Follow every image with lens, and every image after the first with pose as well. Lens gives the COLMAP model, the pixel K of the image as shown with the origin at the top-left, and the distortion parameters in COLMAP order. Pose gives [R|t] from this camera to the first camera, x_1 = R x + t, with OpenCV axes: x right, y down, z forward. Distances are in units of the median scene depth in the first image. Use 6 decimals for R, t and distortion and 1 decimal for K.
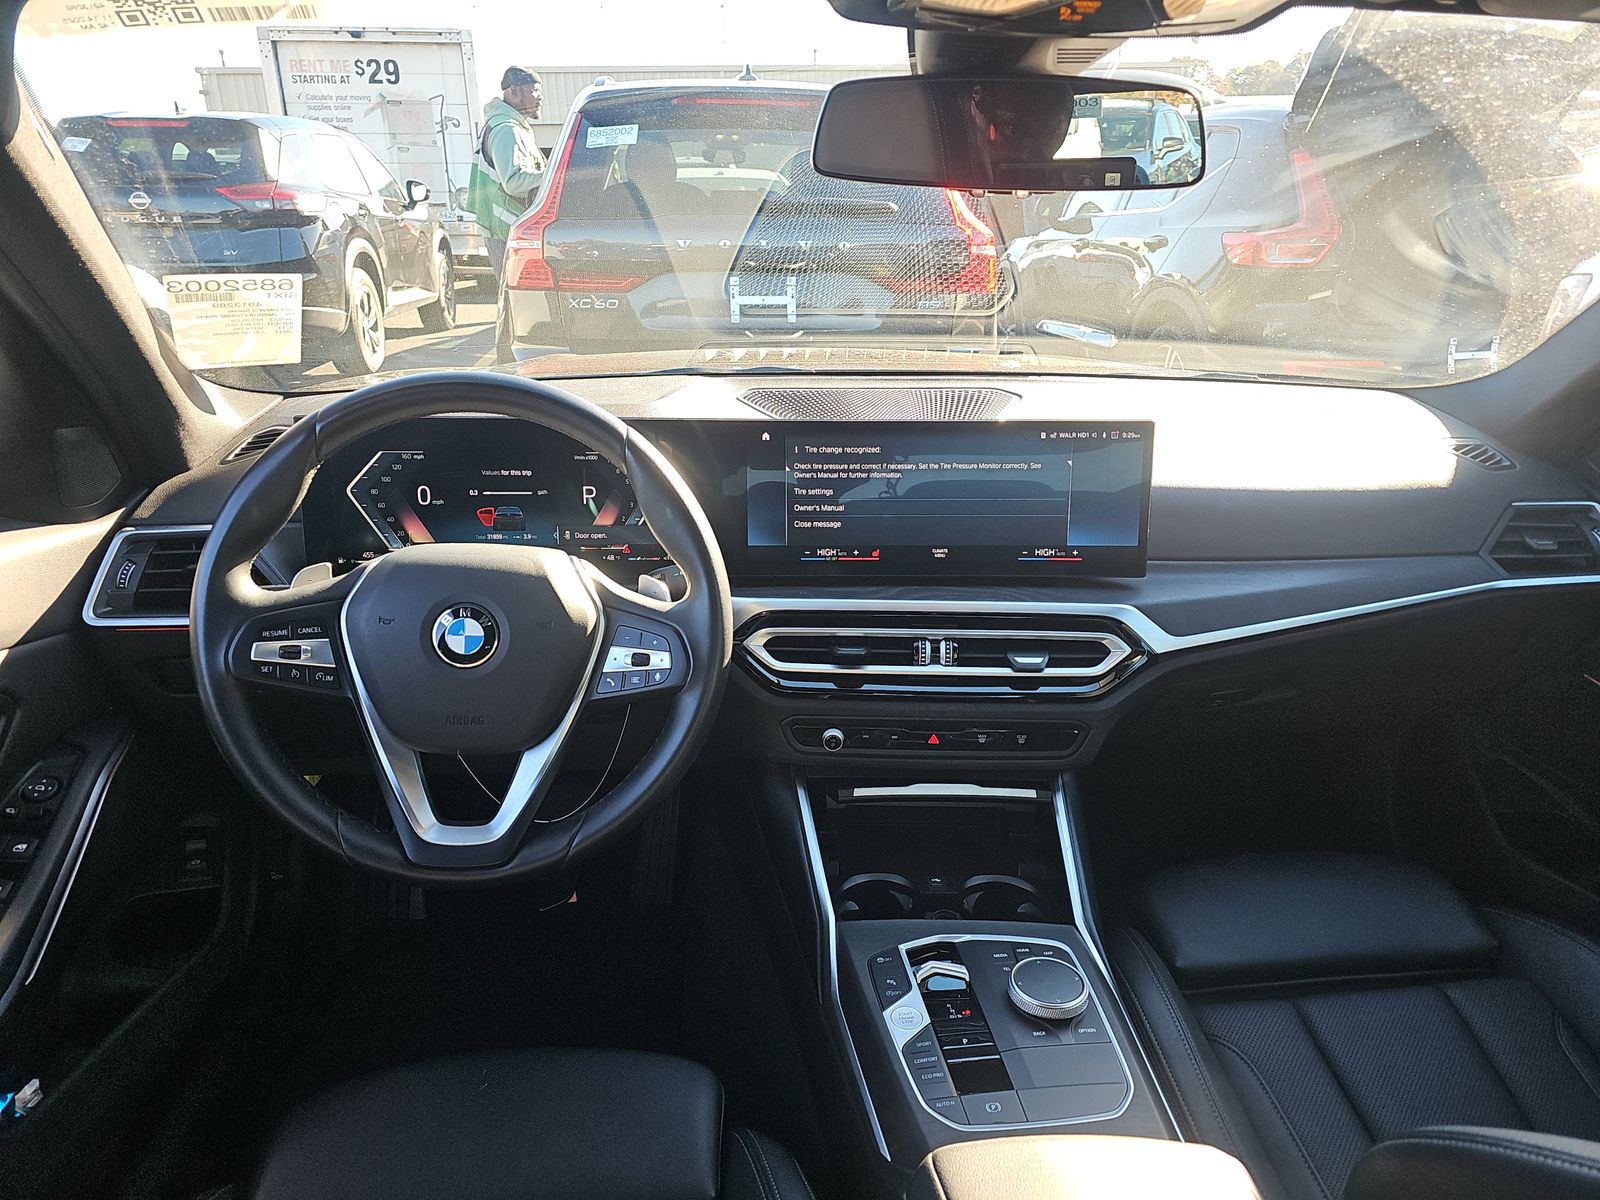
lens RADIAL K [[1038.1, 0, 800.0], [0, 1038.1, 600.0], [0, 0, 1]] dist [0.067264, 0.000127]
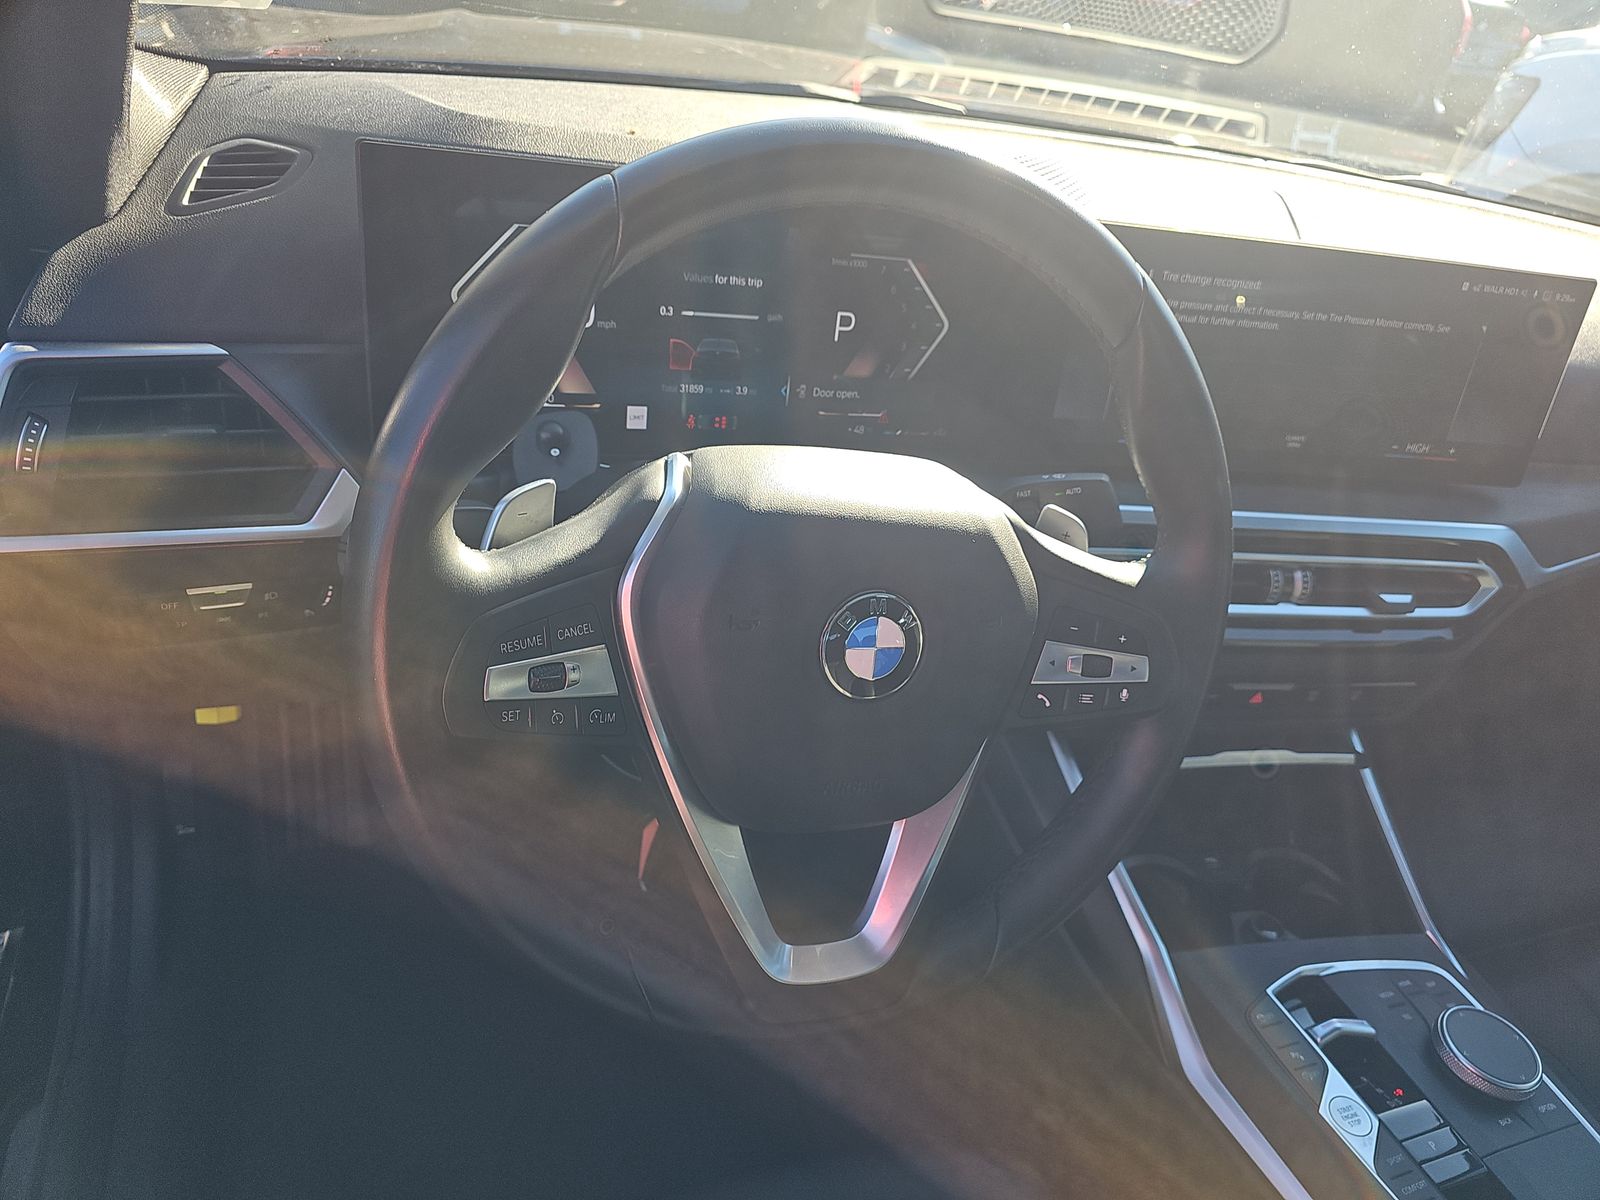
lens RADIAL K [[1071.9, 0, 800.0], [0, 1071.9, 600.0], [0, 0, 1]] dist [0.065777, -0.097868]
pose [[0.962415, 0.004461, 0.271548, -0.400880], [-0.072395, 0.967901, 0.240679, -0.096608], [-0.261757, -0.251292, 0.931845, 0.386351]]
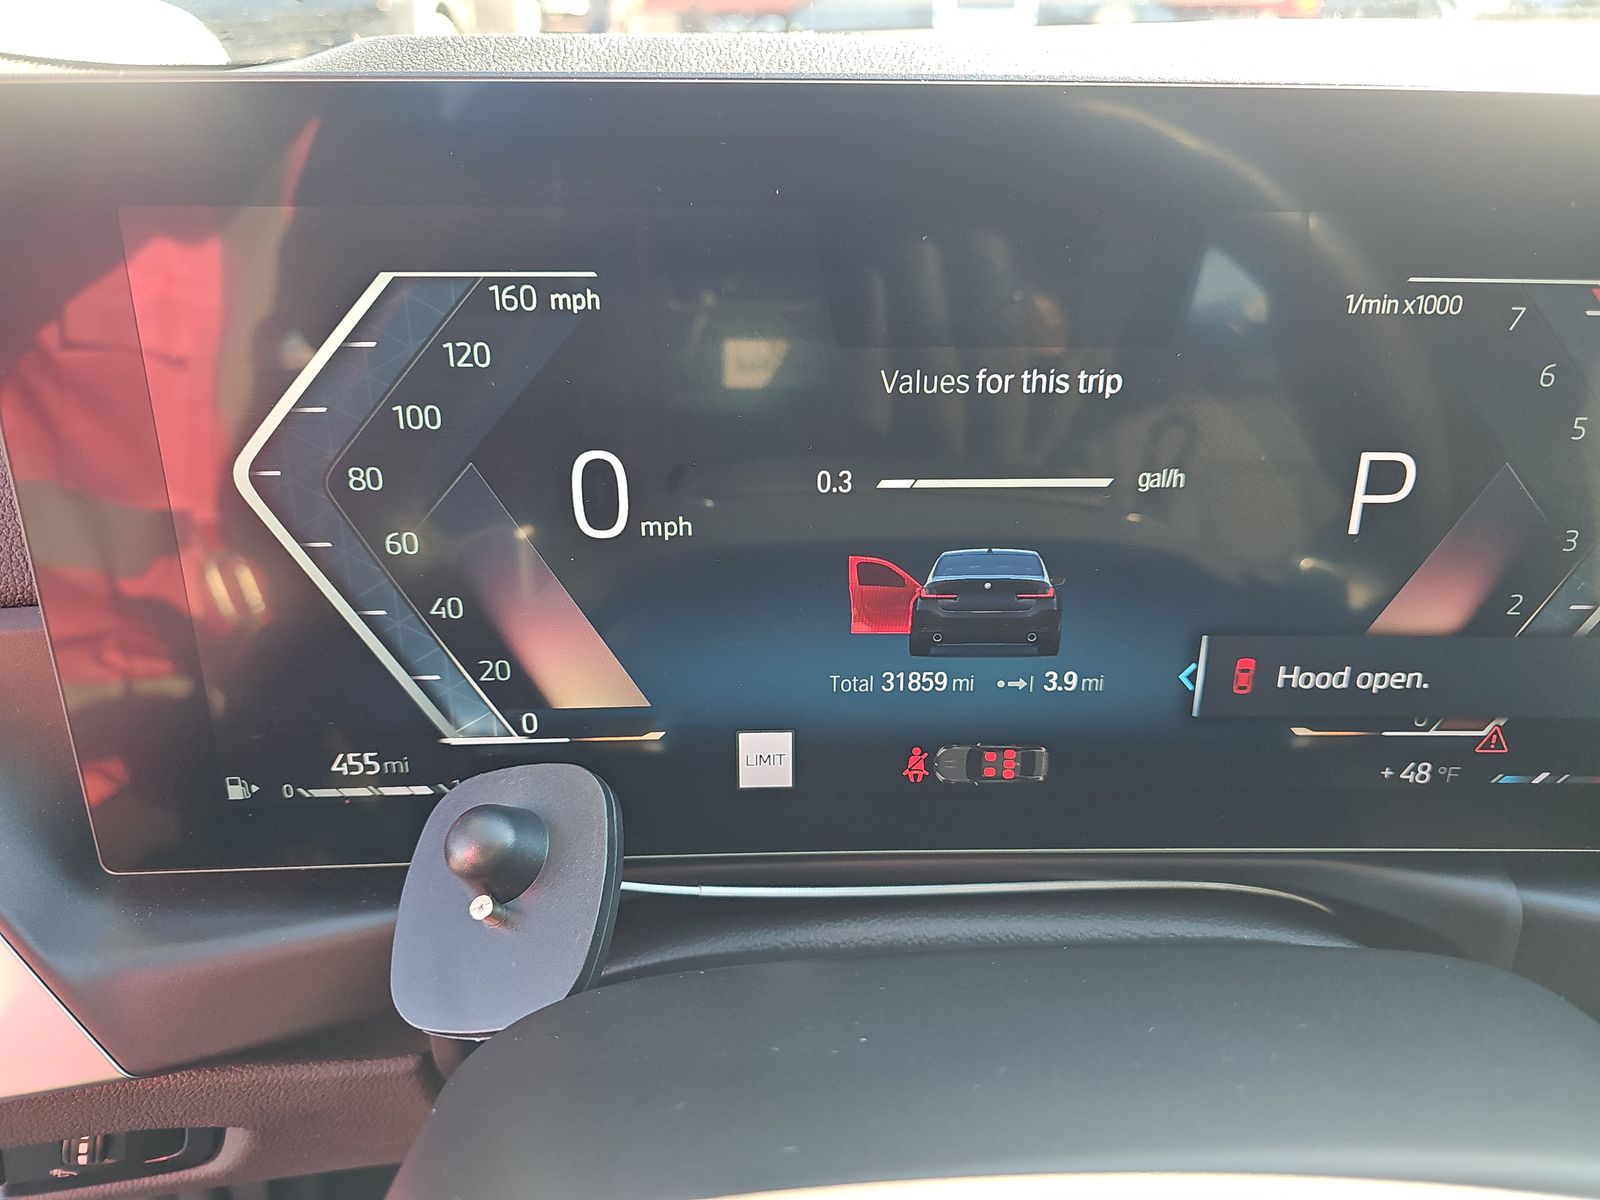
lens RADIAL K [[1071.9, 0, 800.0], [0, 1071.9, 600.0], [0, 0, 1]] dist [0.065777, -0.097868]
pose [[0.996772, 0.031053, -0.074041, -0.301900], [-0.018297, 0.985769, 0.167108, -0.114474], [0.078177, -0.165214, 0.983155, 0.788477]]
